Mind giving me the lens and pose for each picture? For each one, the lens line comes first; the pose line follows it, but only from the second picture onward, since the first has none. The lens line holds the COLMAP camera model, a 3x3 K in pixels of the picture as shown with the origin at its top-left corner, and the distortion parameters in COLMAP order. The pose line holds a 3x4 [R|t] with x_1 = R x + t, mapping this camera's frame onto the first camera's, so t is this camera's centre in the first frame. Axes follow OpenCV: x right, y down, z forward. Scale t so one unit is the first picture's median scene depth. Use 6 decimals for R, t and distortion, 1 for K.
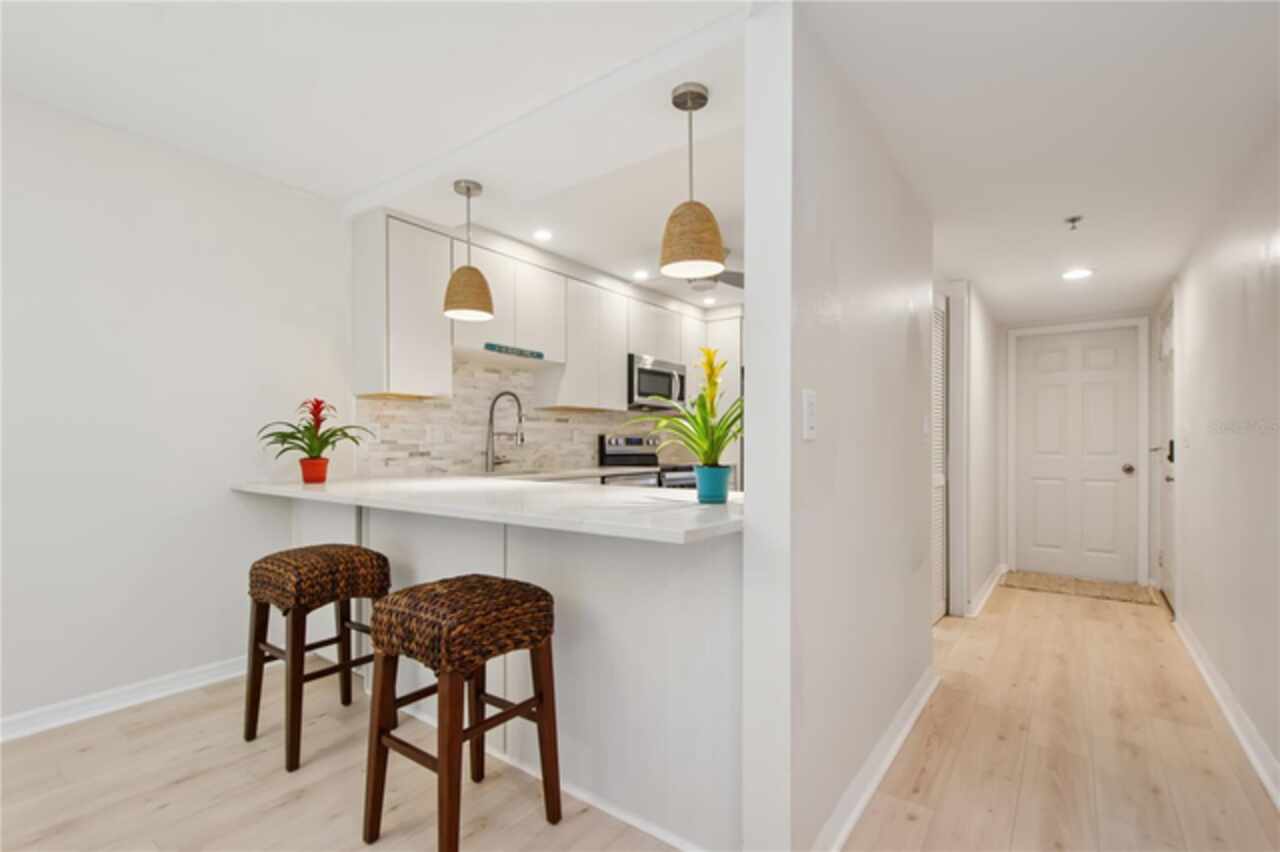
lens RADIAL K [[570.2, 0, 644.8], [0, 570.2, 448.8], [0, 0, 1]] dist [0.000942, -0.004882]
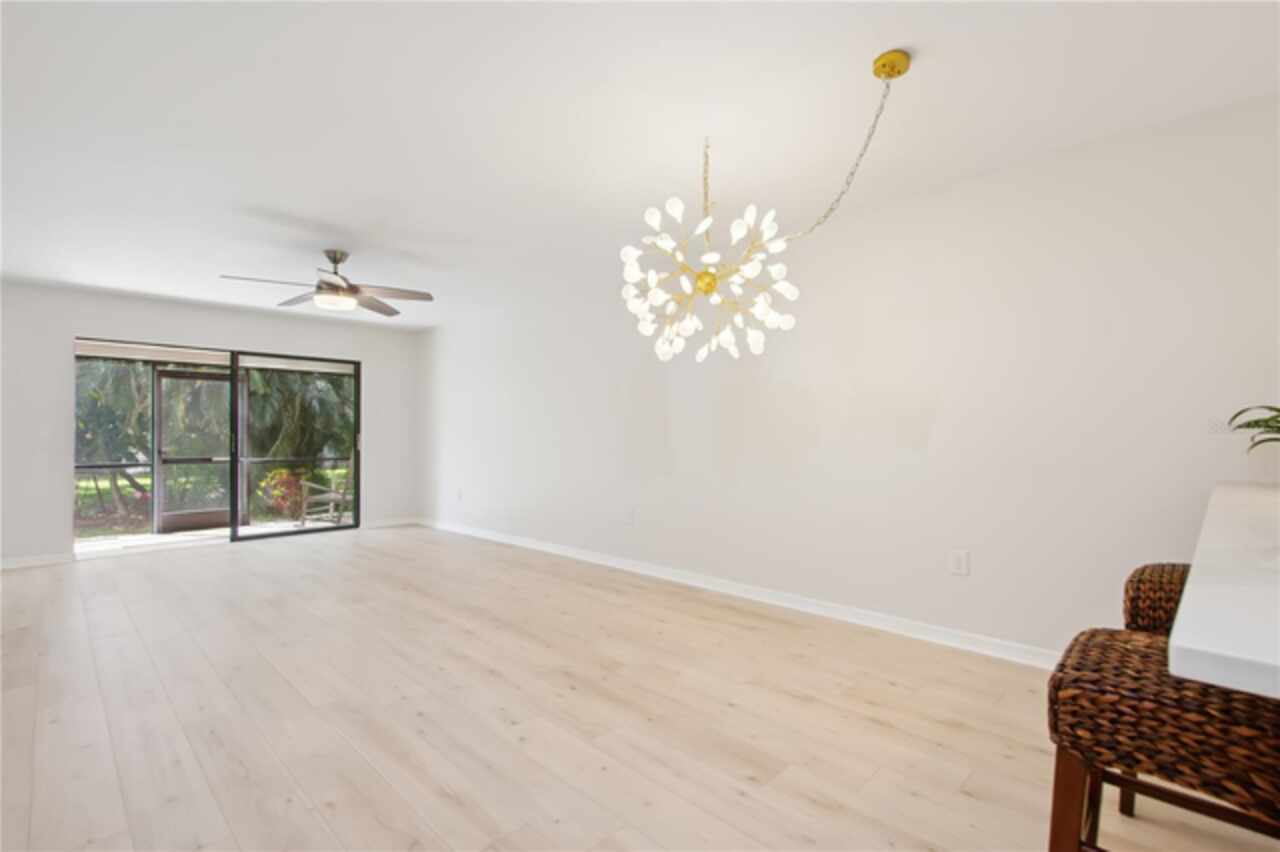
lens RADIAL K [[570.2, 0, 653.9], [0, 570.2, 426.5], [0, 0, 1]] dist [0.000942, -0.004882]
pose [[-0.113849, -0.004722, -0.993487, 0.175095], [-0.011907, 0.999923, -0.003389, -0.004966], [0.993427, 0.011443, -0.113897, 0.214796]]
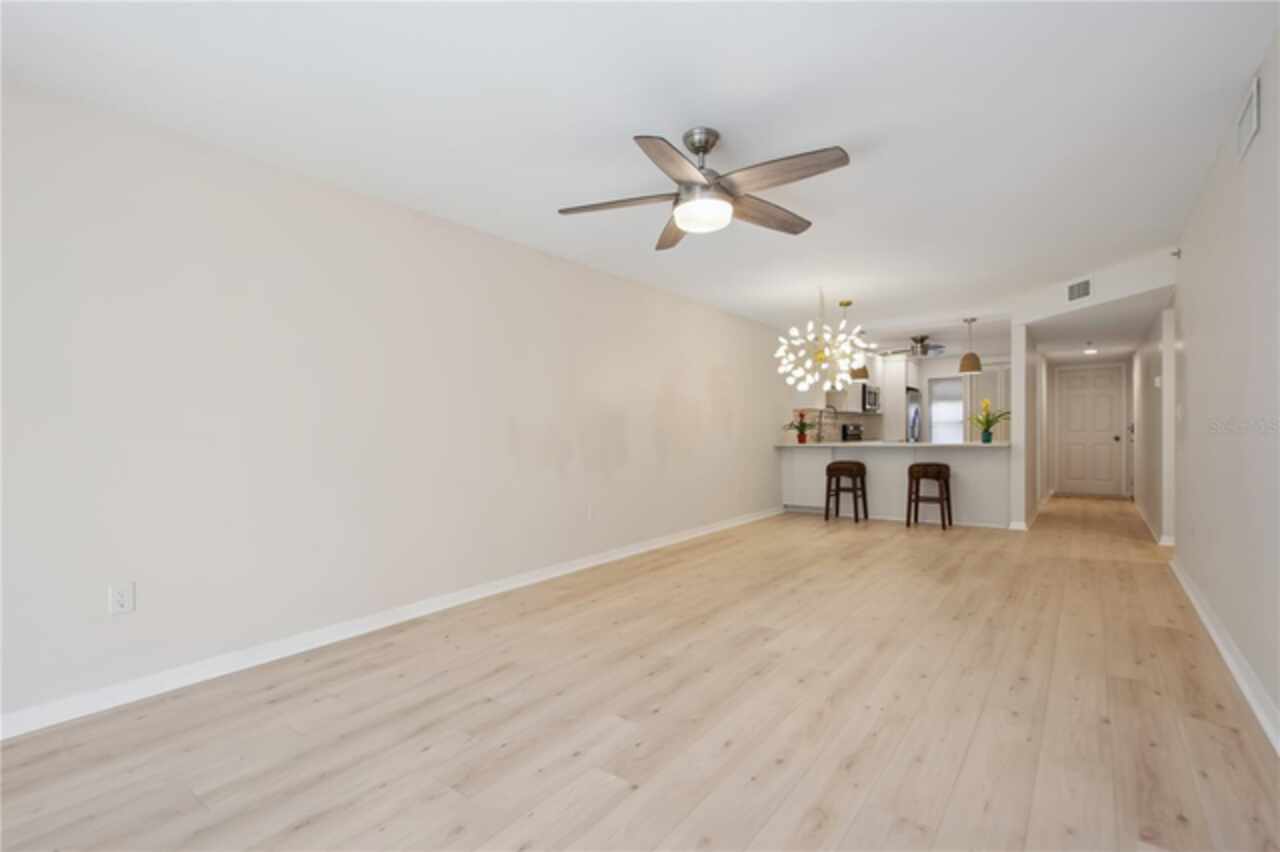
lens RADIAL K [[570.2, 0, 626.8], [0, 570.2, 446.9], [0, 0, 1]] dist [0.000942, -0.004882]
pose [[0.999165, -0.009687, -0.039701, -1.053580], [0.010299, 0.999831, 0.015238, 0.022344], [0.039547, -0.015634, 0.999095, -1.417459]]
